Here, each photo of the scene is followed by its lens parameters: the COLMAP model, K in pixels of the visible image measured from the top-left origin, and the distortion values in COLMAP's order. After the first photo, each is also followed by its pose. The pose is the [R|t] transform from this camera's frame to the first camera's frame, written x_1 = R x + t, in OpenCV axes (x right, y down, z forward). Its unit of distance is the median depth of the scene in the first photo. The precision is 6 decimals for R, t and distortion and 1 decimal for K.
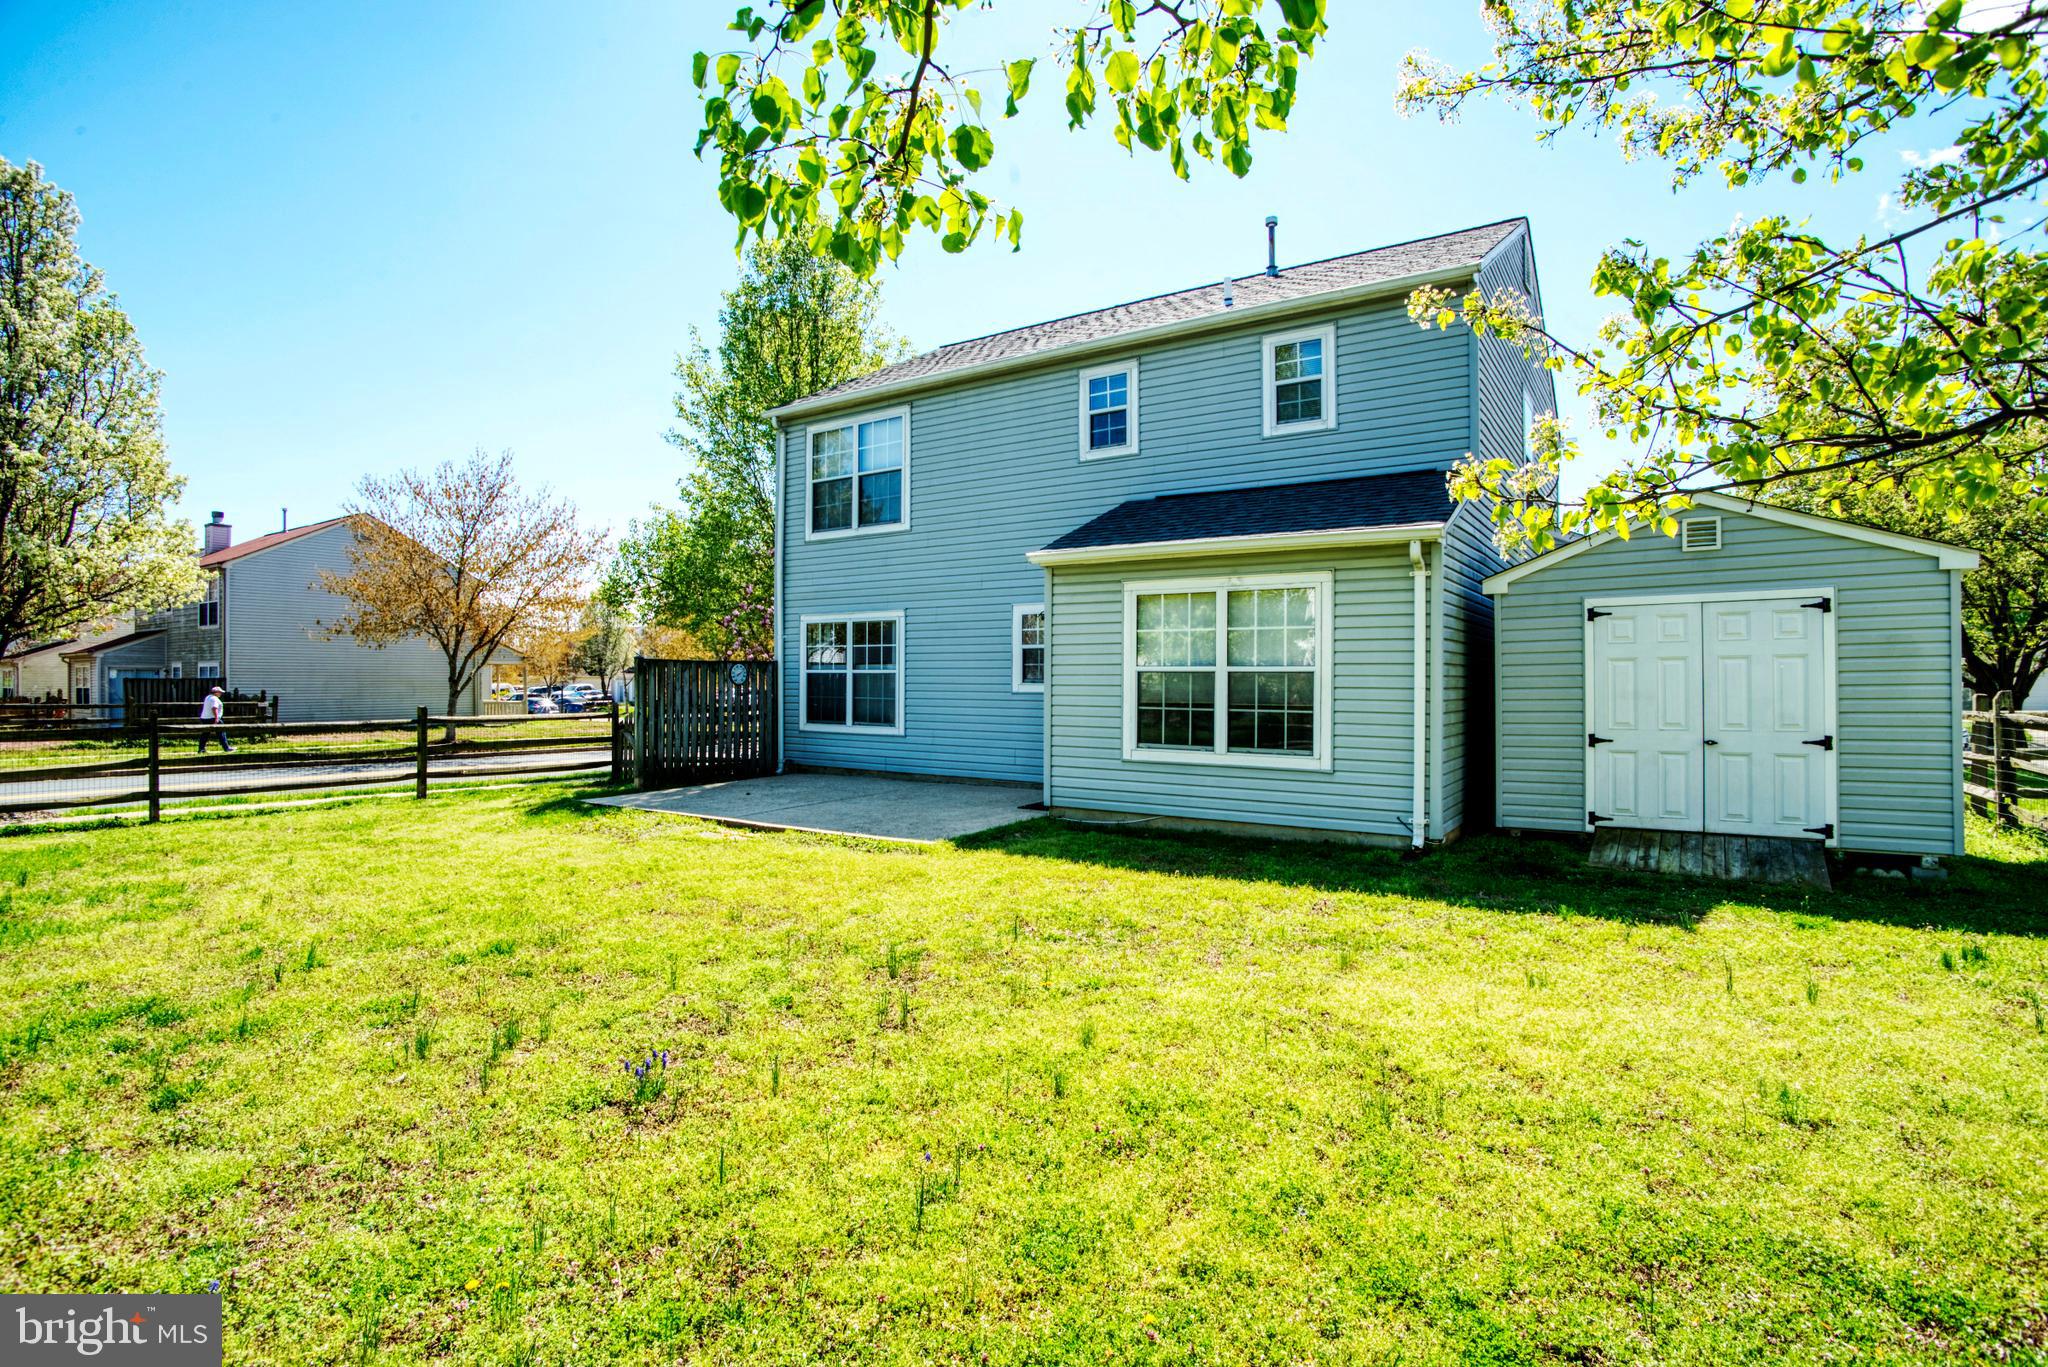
lens RADIAL K [[973.7, 0, 1010.3], [0, 973.7, 691.0], [0, 0, 1]] dist [-0.006310, -0.000072]
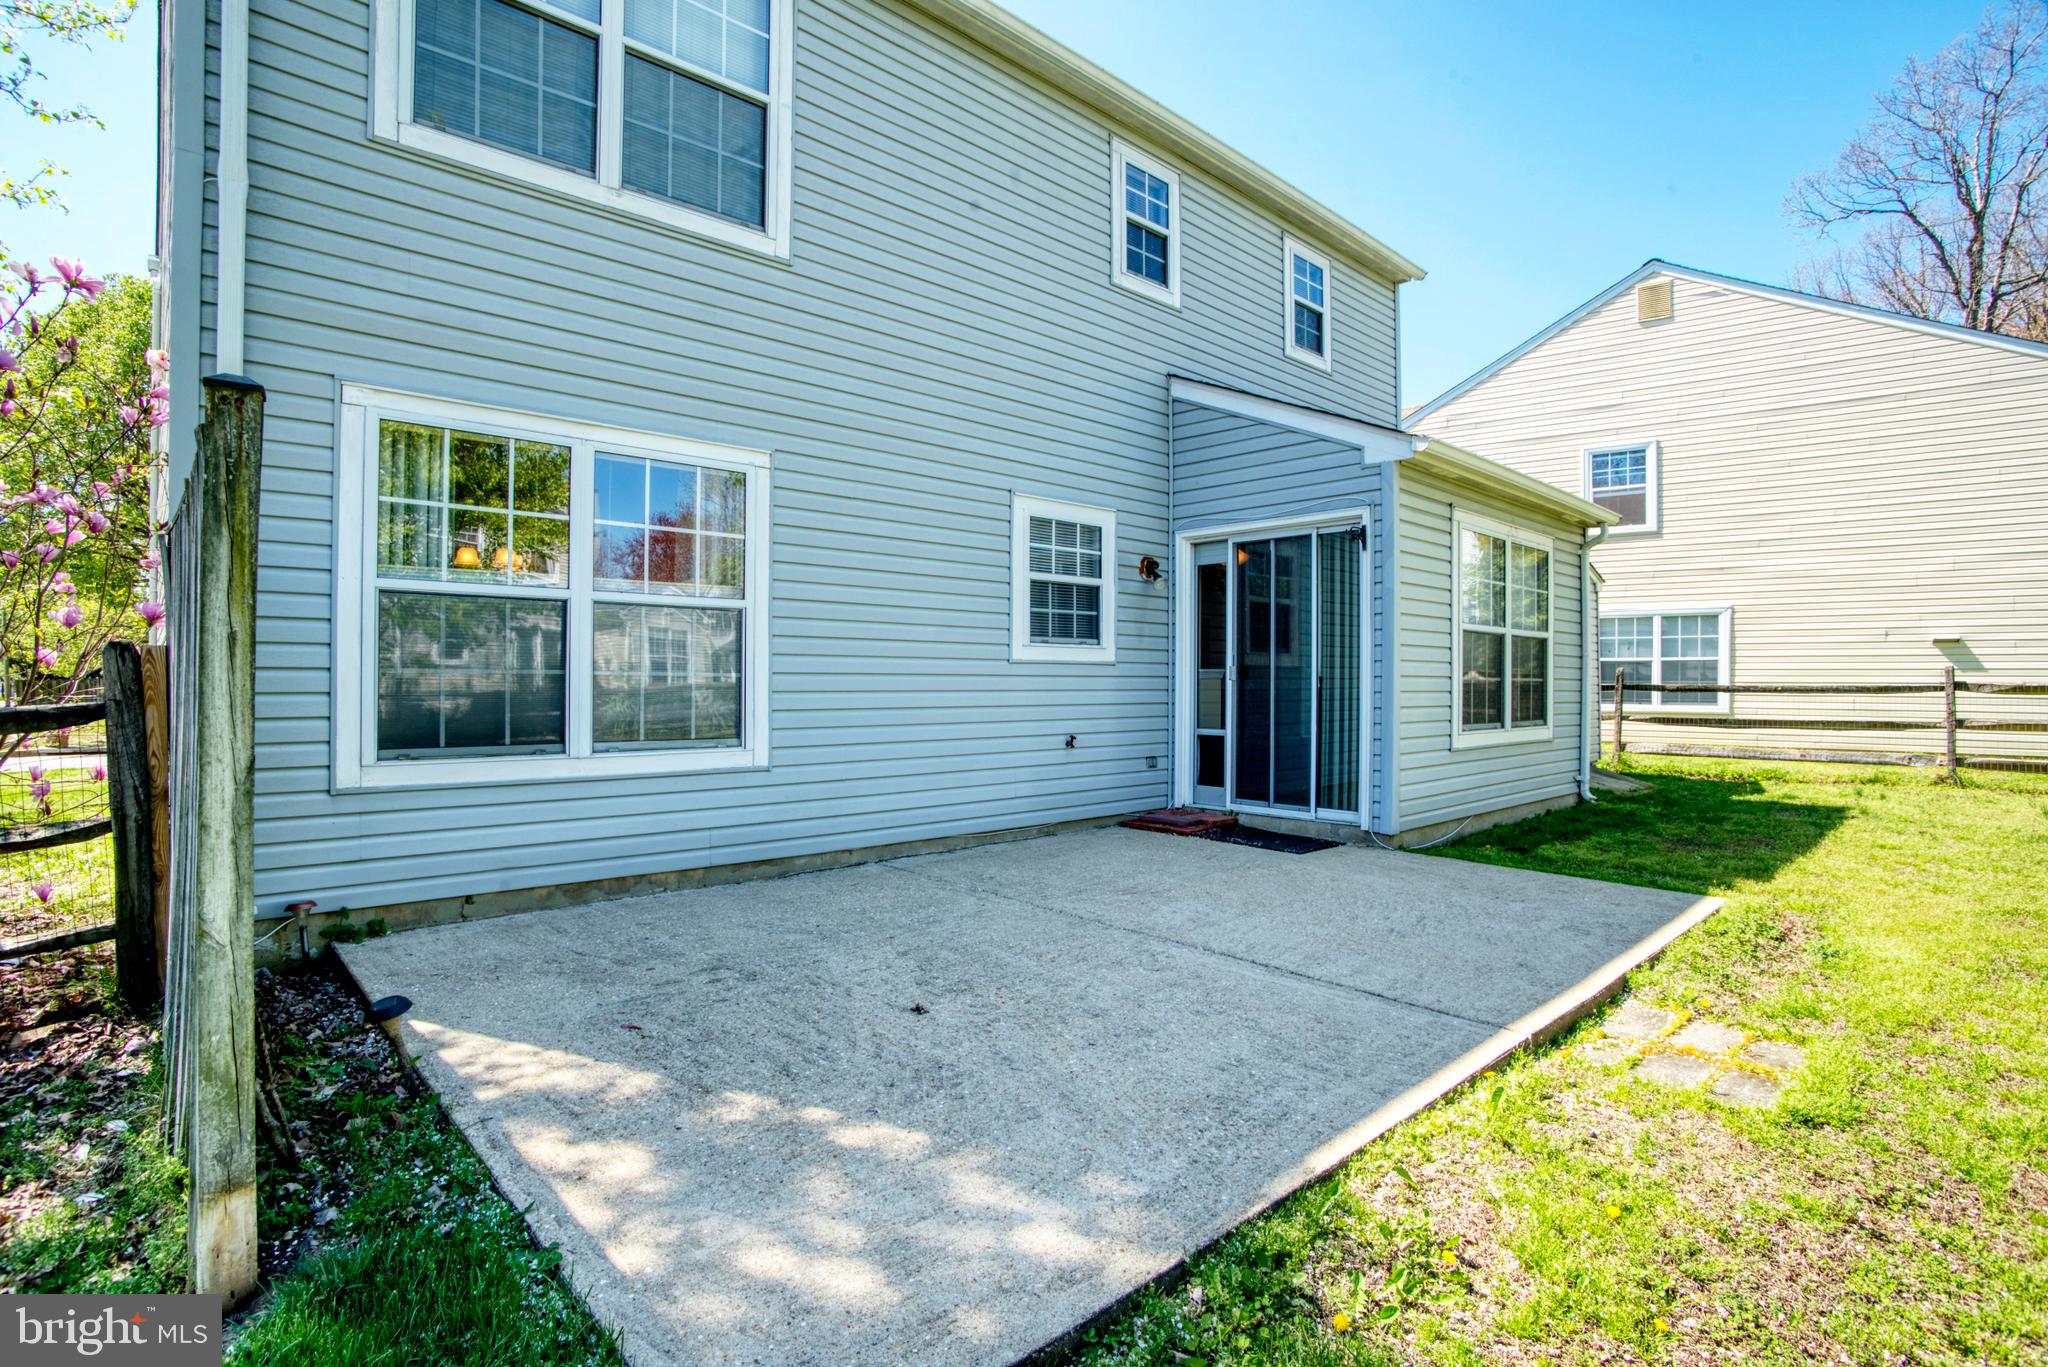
lens RADIAL K [[973.7, 0, 1018.9], [0, 973.7, 664.0], [0, 0, 1]] dist [-0.006310, -0.000072]
pose [[0.262581, 0.013631, 0.964814, -0.535992], [0.006533, 0.999852, -0.015904, 0.012461], [-0.964888, 0.010479, 0.262453, 0.909376]]
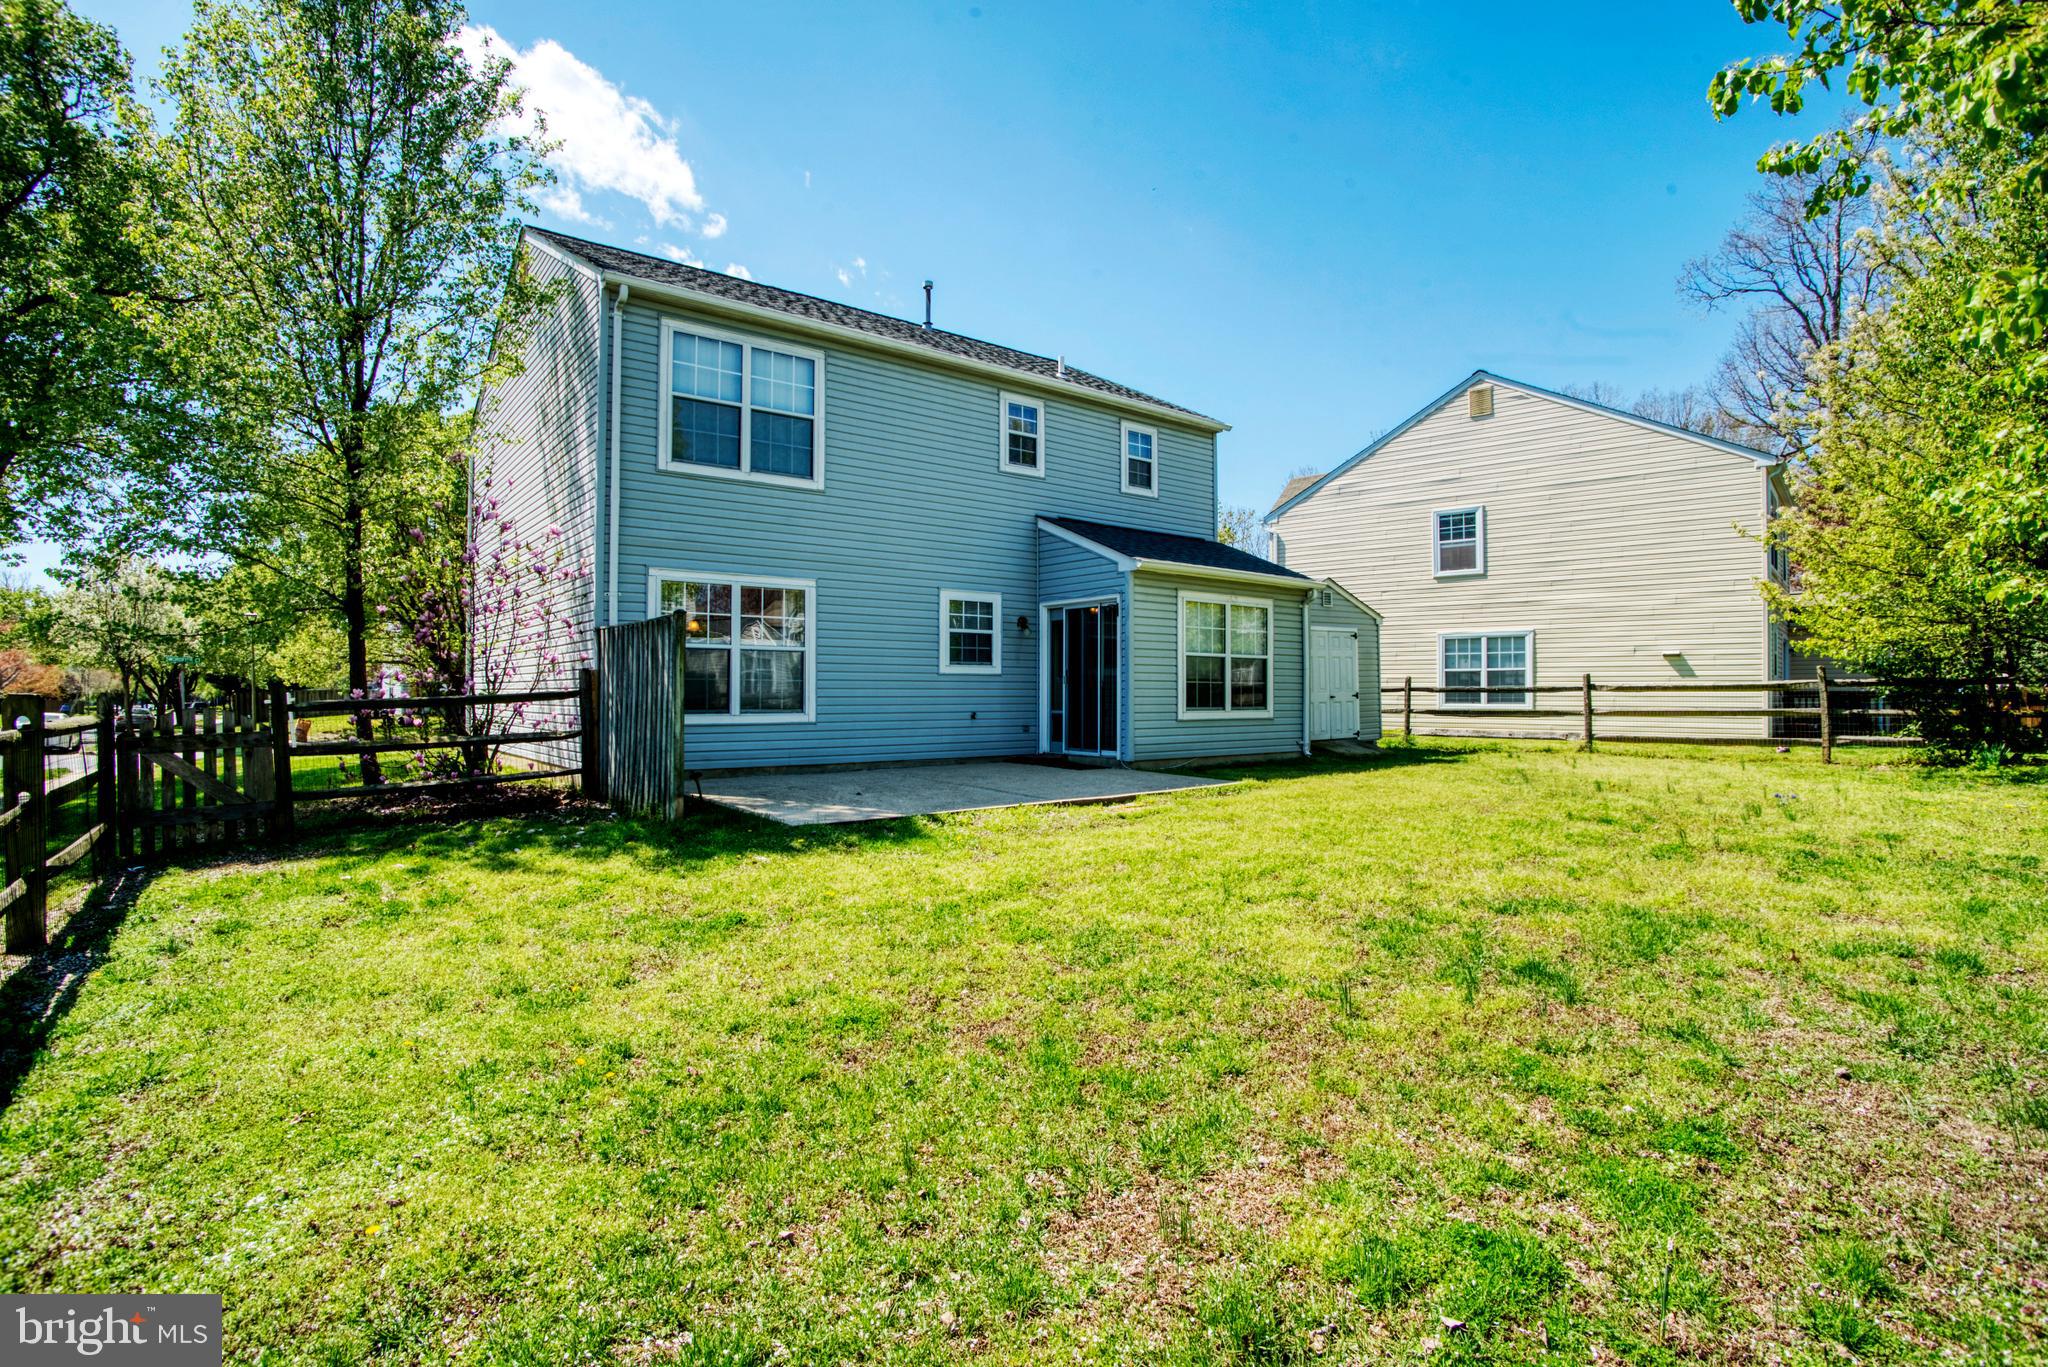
lens RADIAL K [[973.7, 0, 1020.0], [0, 973.7, 680.6], [0, 0, 1]] dist [-0.006310, -0.000072]
pose [[0.337186, 0.006777, 0.941414, -1.000133], [0.009910, 0.999893, -0.010747, 0.021951], [-0.941386, 0.012953, 0.337083, 0.605685]]
